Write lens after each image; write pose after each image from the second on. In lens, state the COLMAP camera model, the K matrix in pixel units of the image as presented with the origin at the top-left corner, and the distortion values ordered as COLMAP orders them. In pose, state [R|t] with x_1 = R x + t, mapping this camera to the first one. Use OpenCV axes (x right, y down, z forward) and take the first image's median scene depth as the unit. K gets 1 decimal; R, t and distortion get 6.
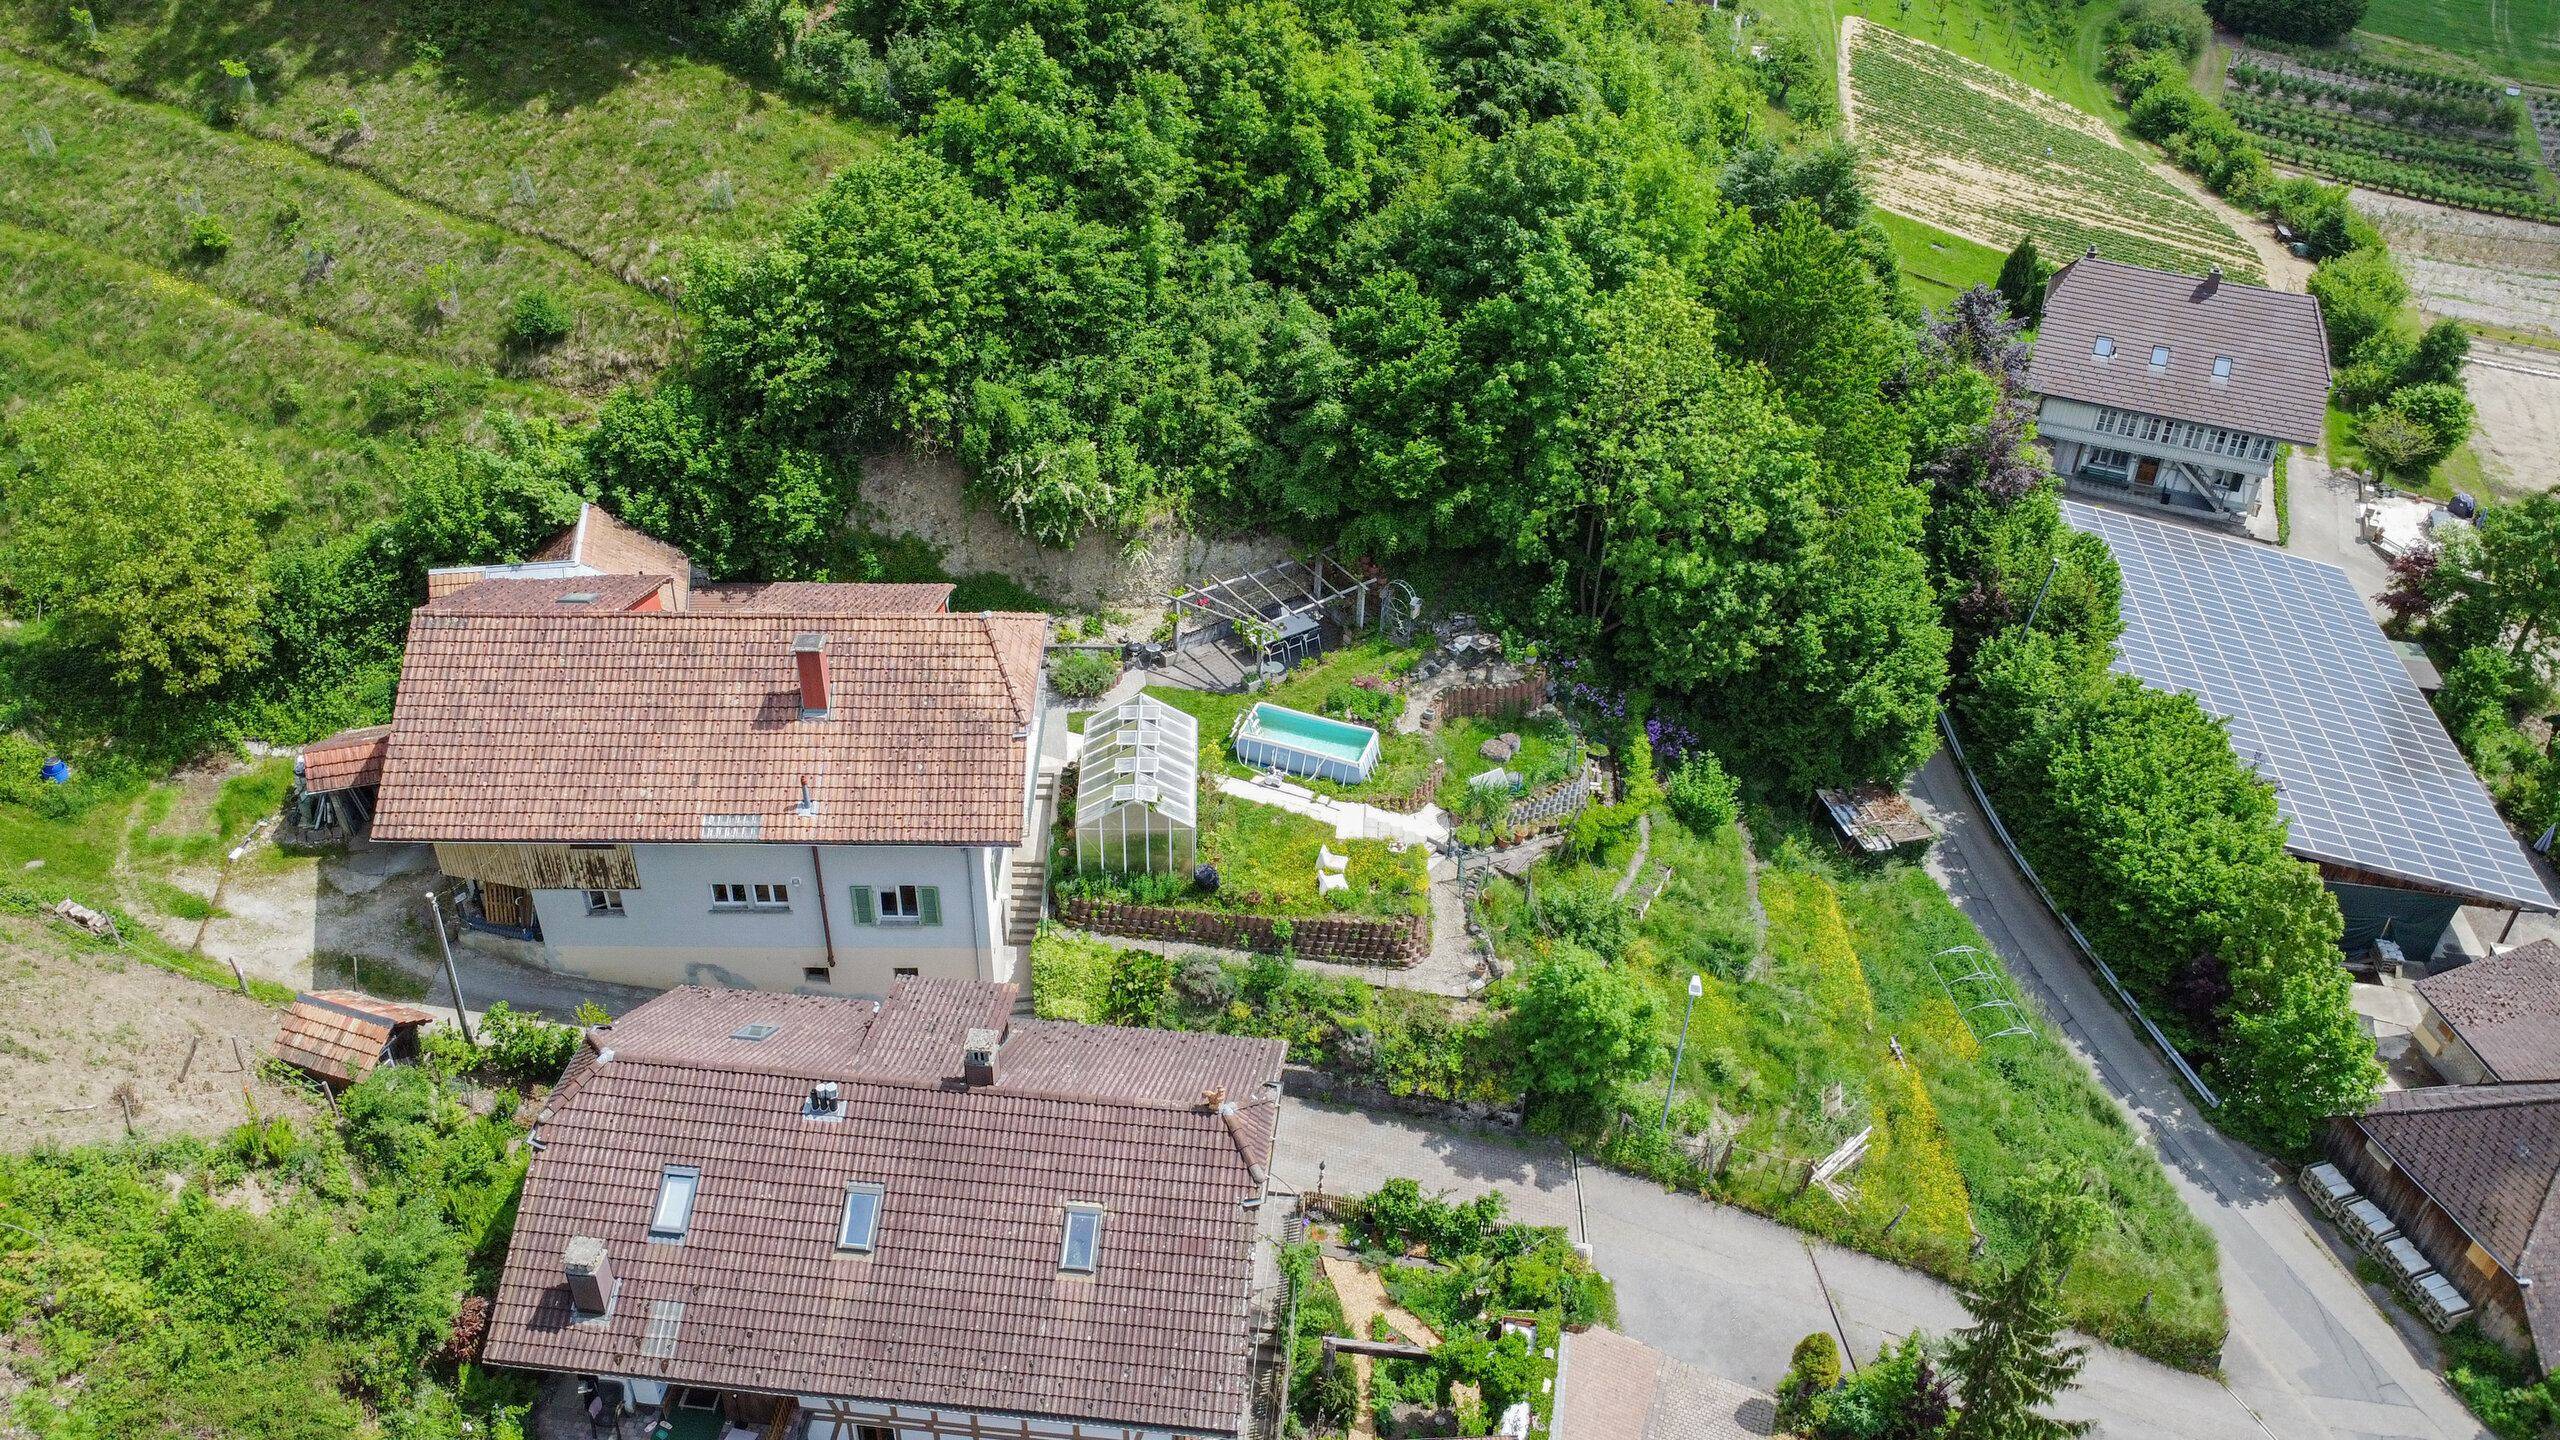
lens RADIAL K [[1864.2, 0, 1283.0], [0, 1864.2, 702.1], [0, 0, 1]] dist [-0.008247, -0.059544]
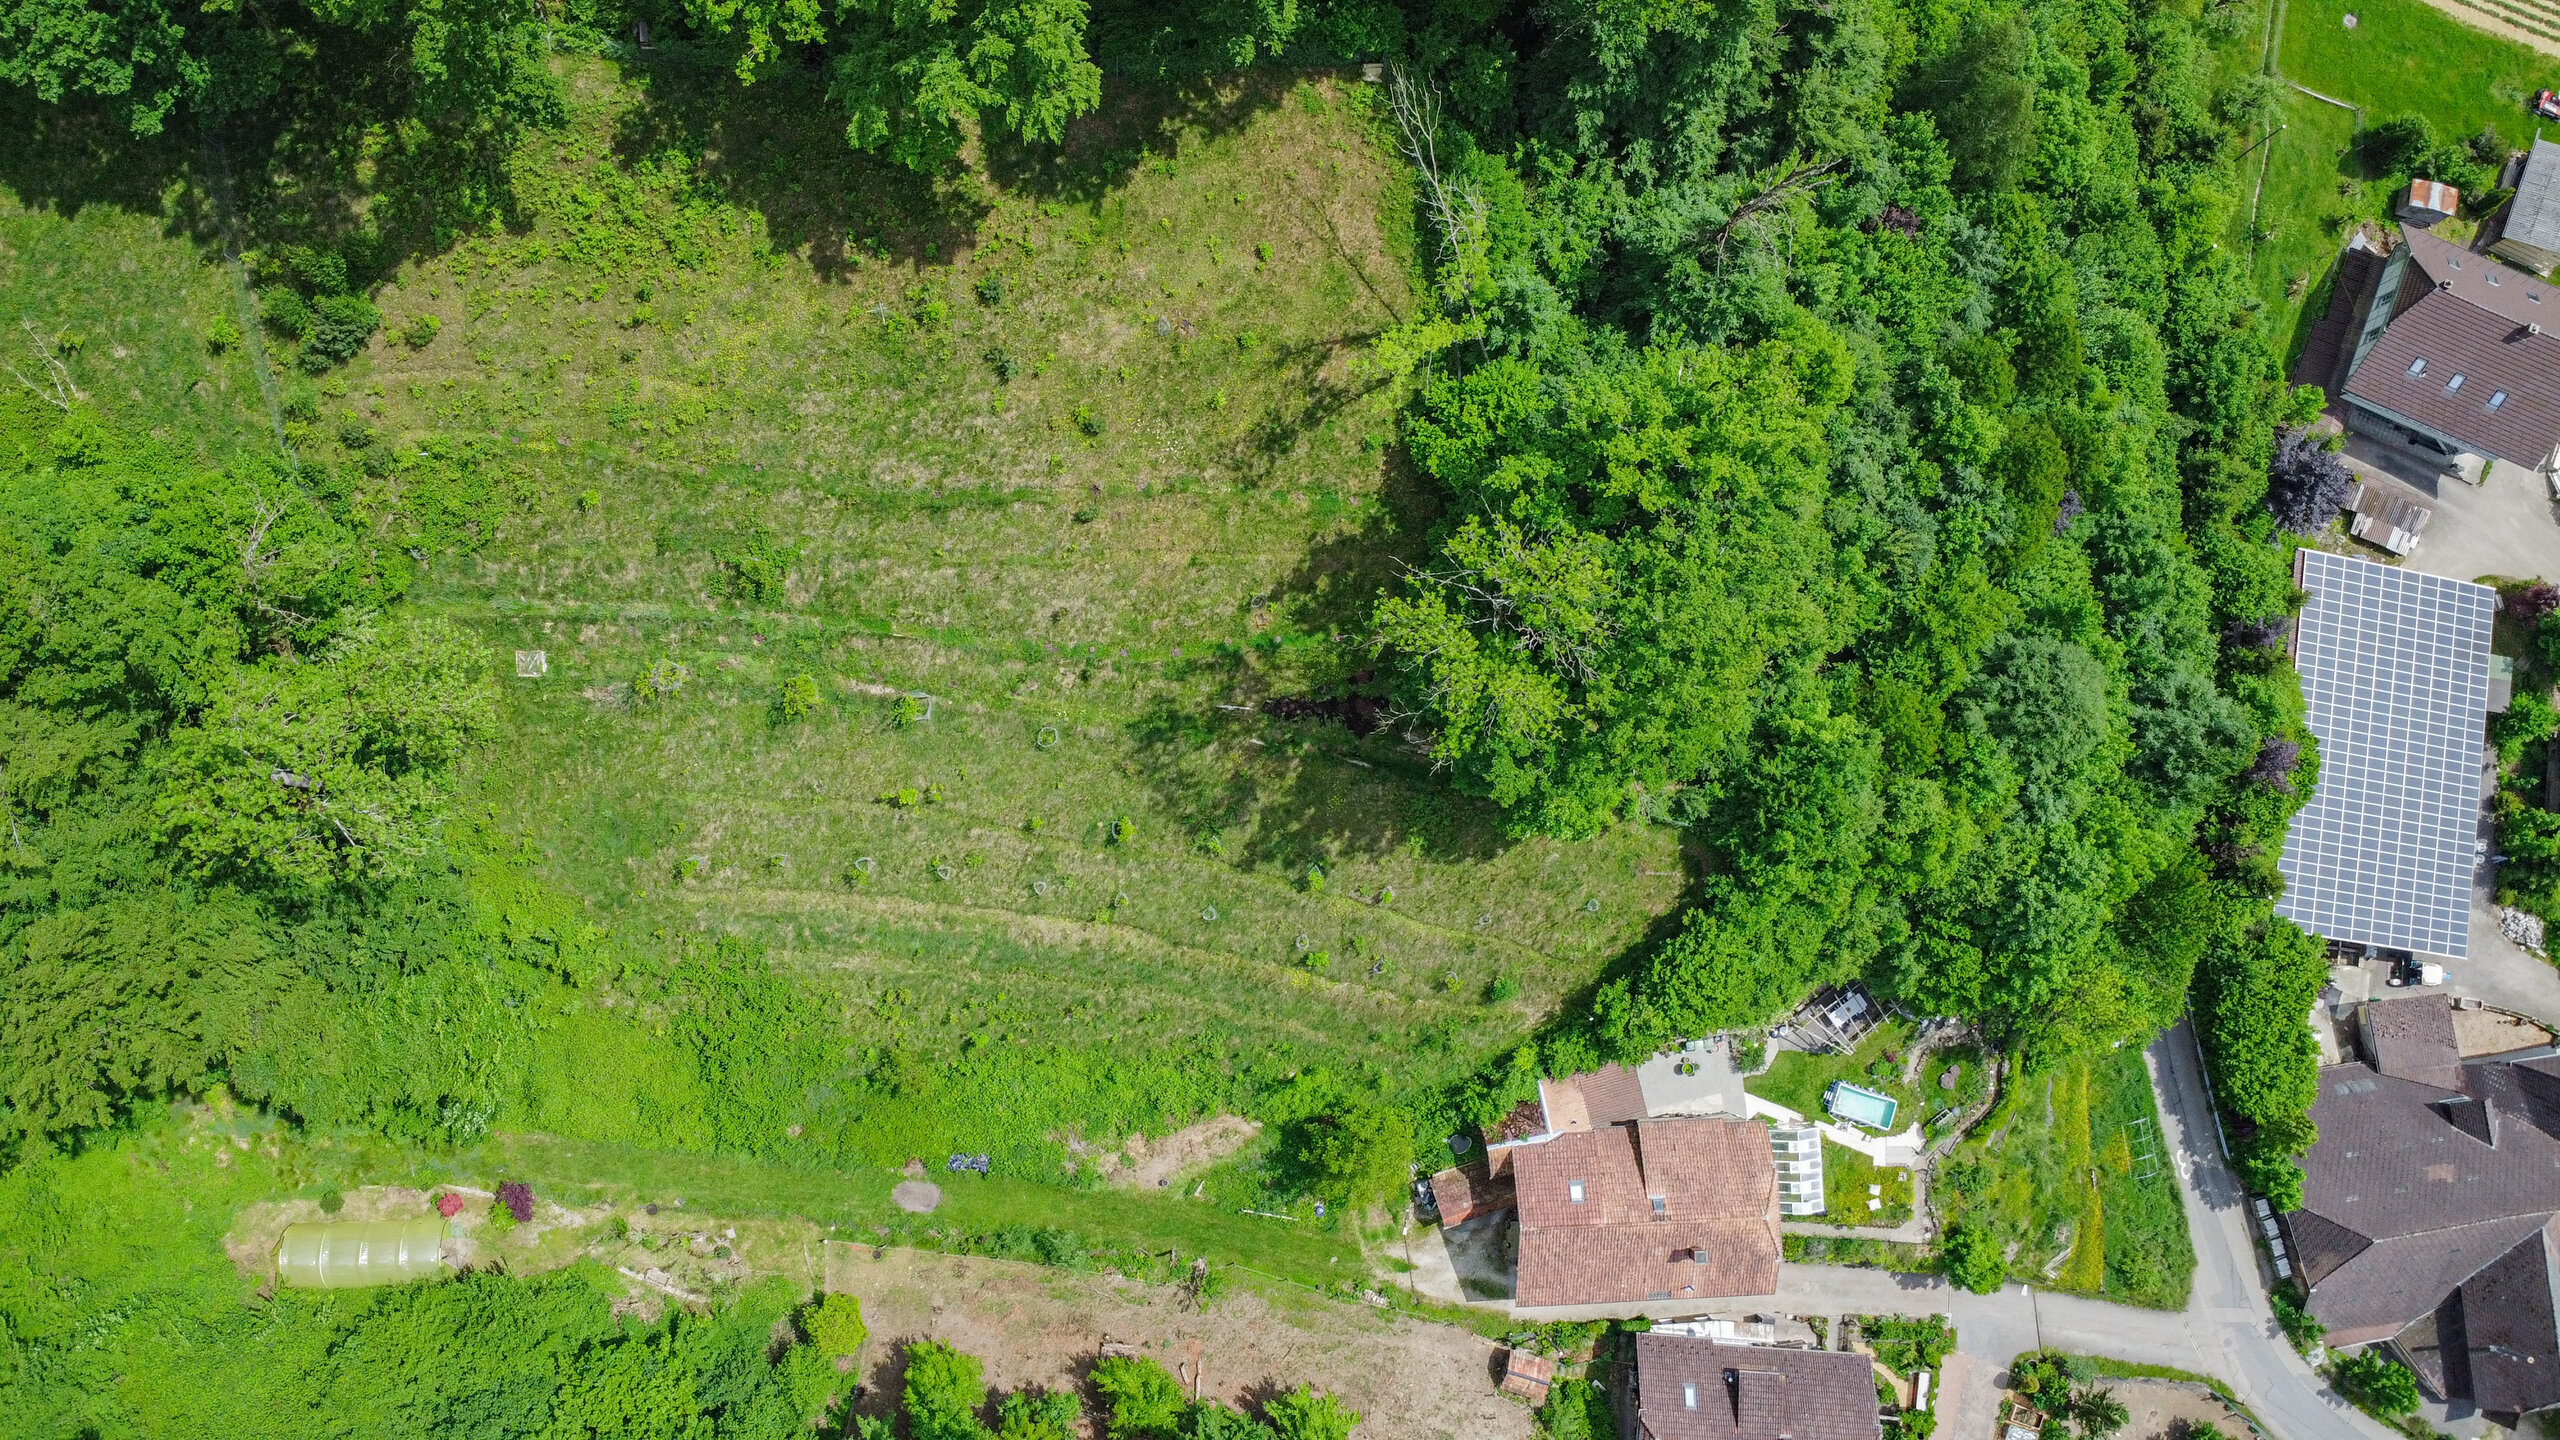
lens RADIAL K [[1864.2, 0, 1283.0], [0, 1864.2, 702.1], [0, 0, 1]] dist [-0.008247, -0.059544]
pose [[0.999909, -0.011206, 0.007563, -0.661724], [0.001295, 0.636278, 0.771459, -1.917207], [-0.013457, -0.771379, 0.636234, 0.039592]]
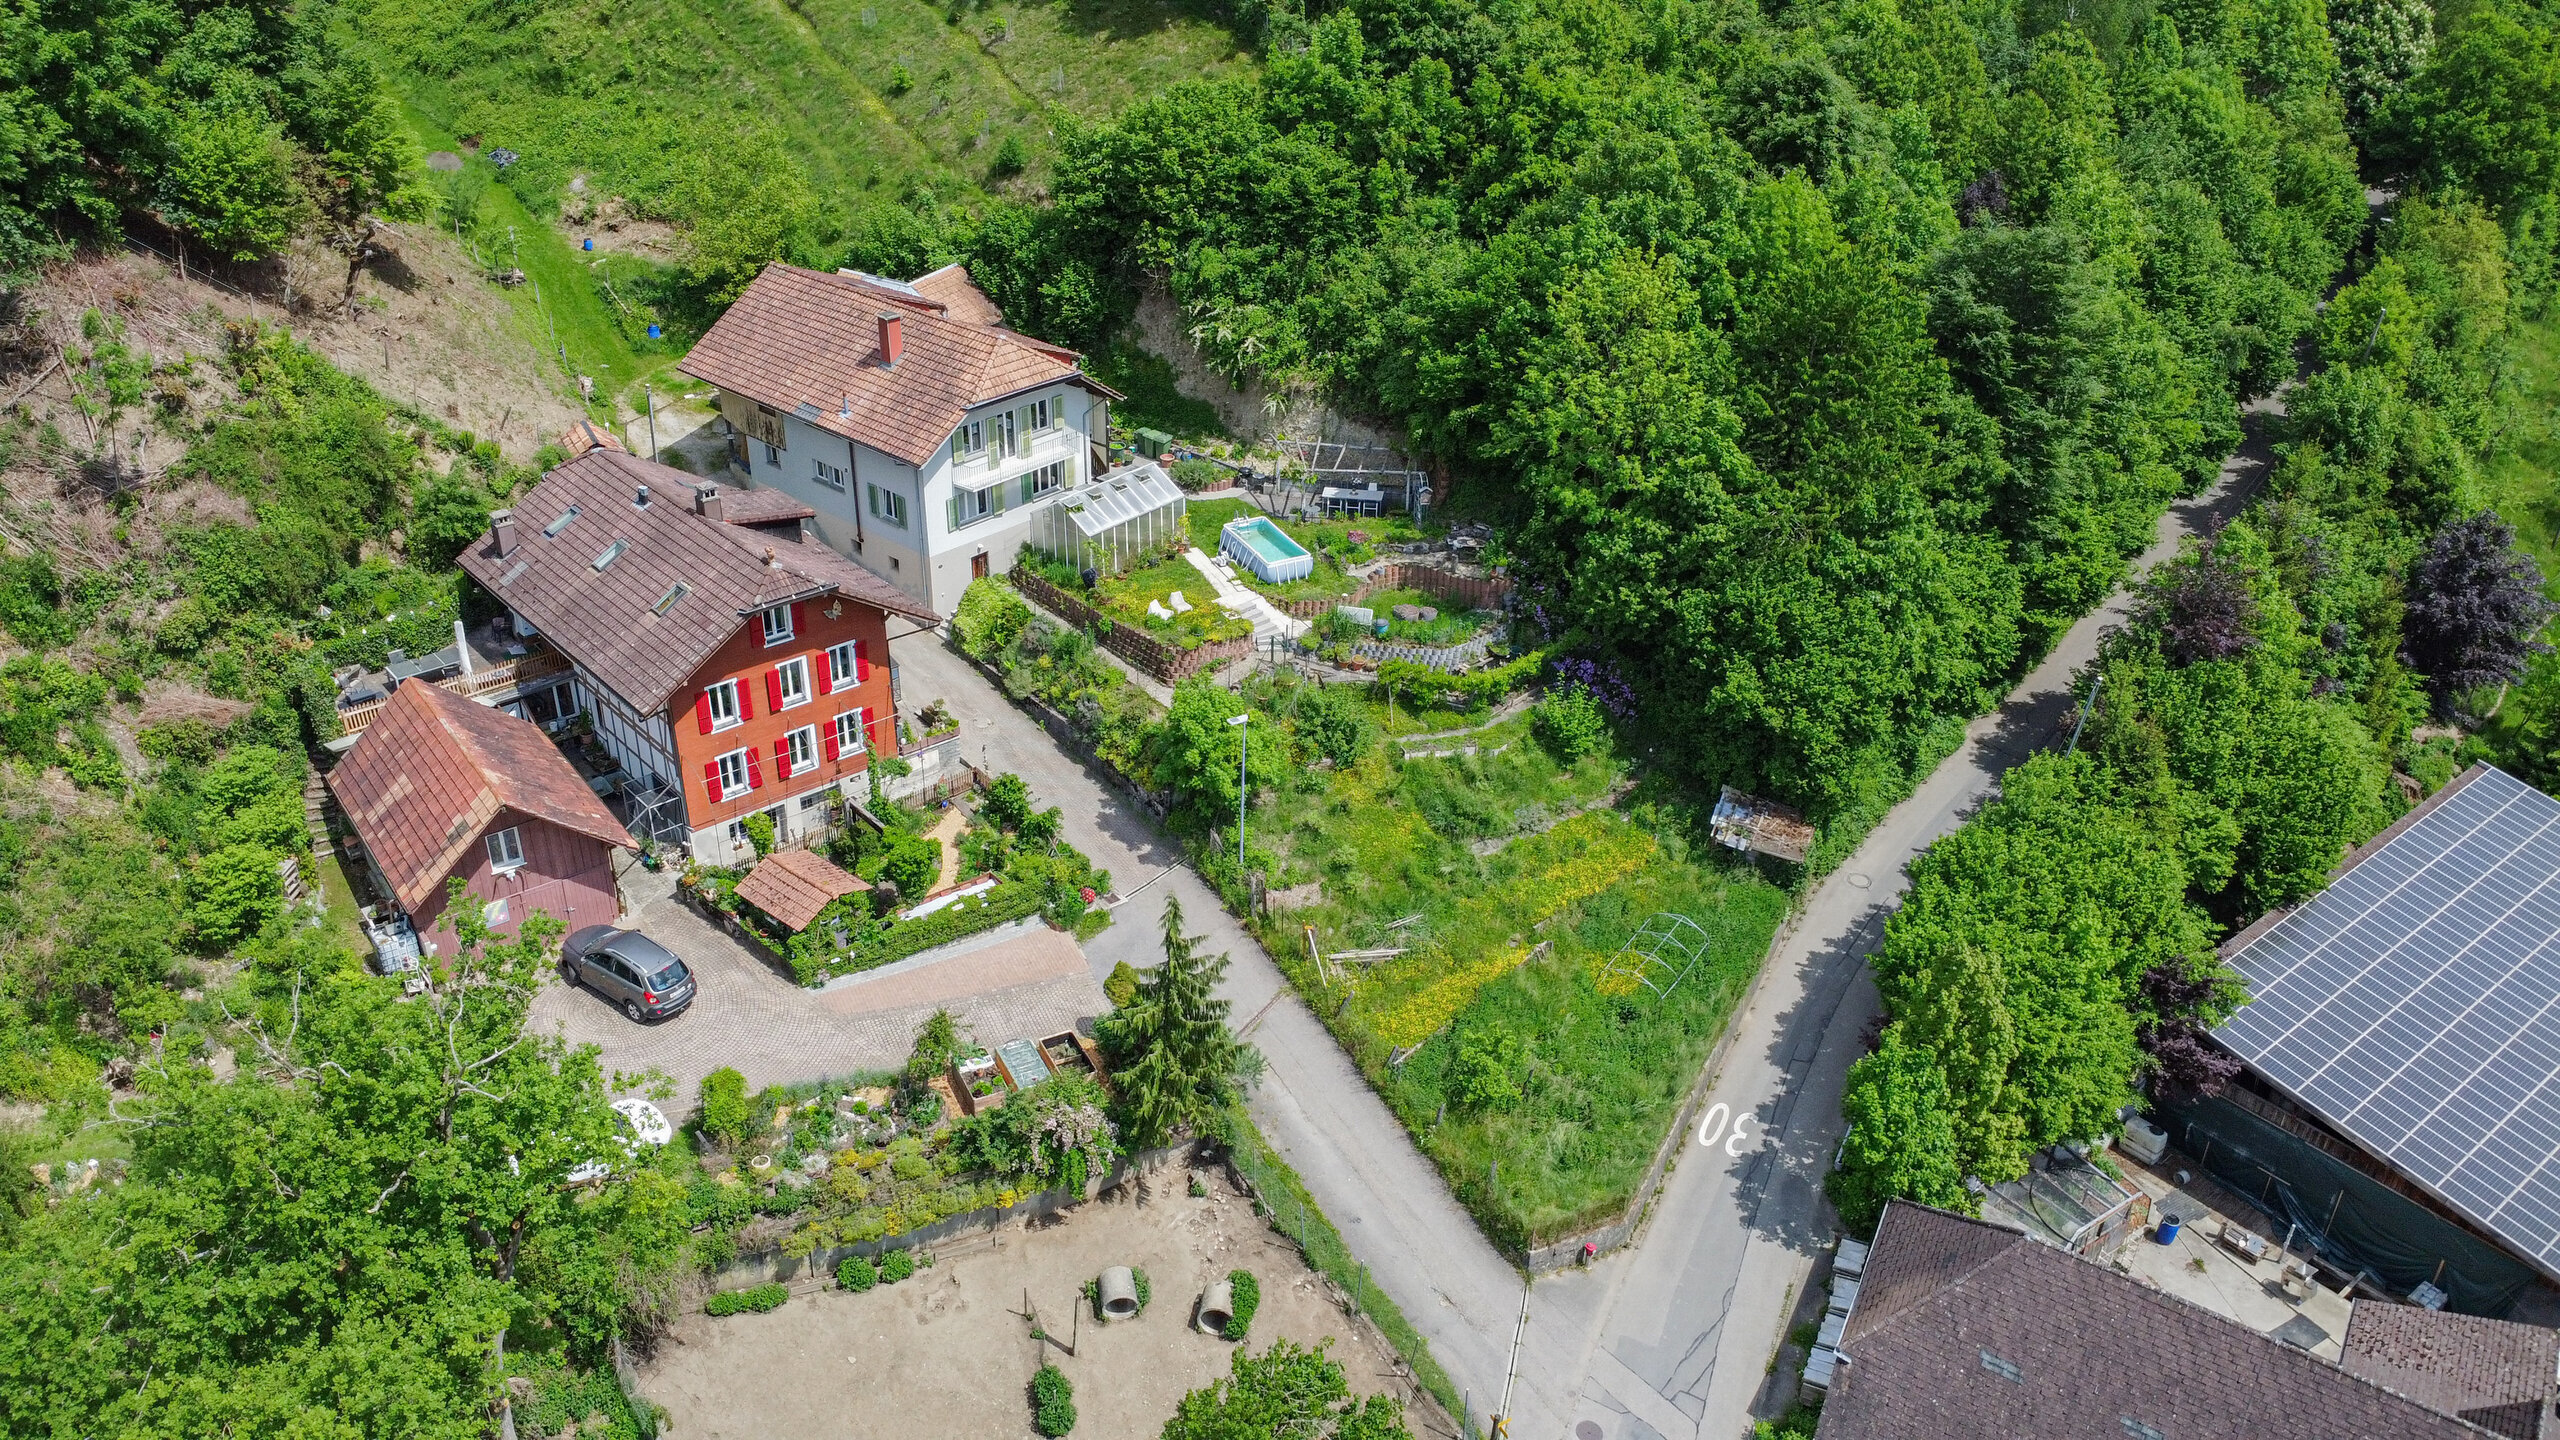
lens RADIAL K [[1864.2, 0, 1283.0], [0, 1864.2, 702.1], [0, 0, 1]] dist [-0.008247, -0.059544]
pose [[0.732791, 0.315496, -0.602893, 0.839270], [-0.380422, 0.924565, 0.021442, 0.088489], [0.564178, 0.213641, 0.797534, 0.022593]]
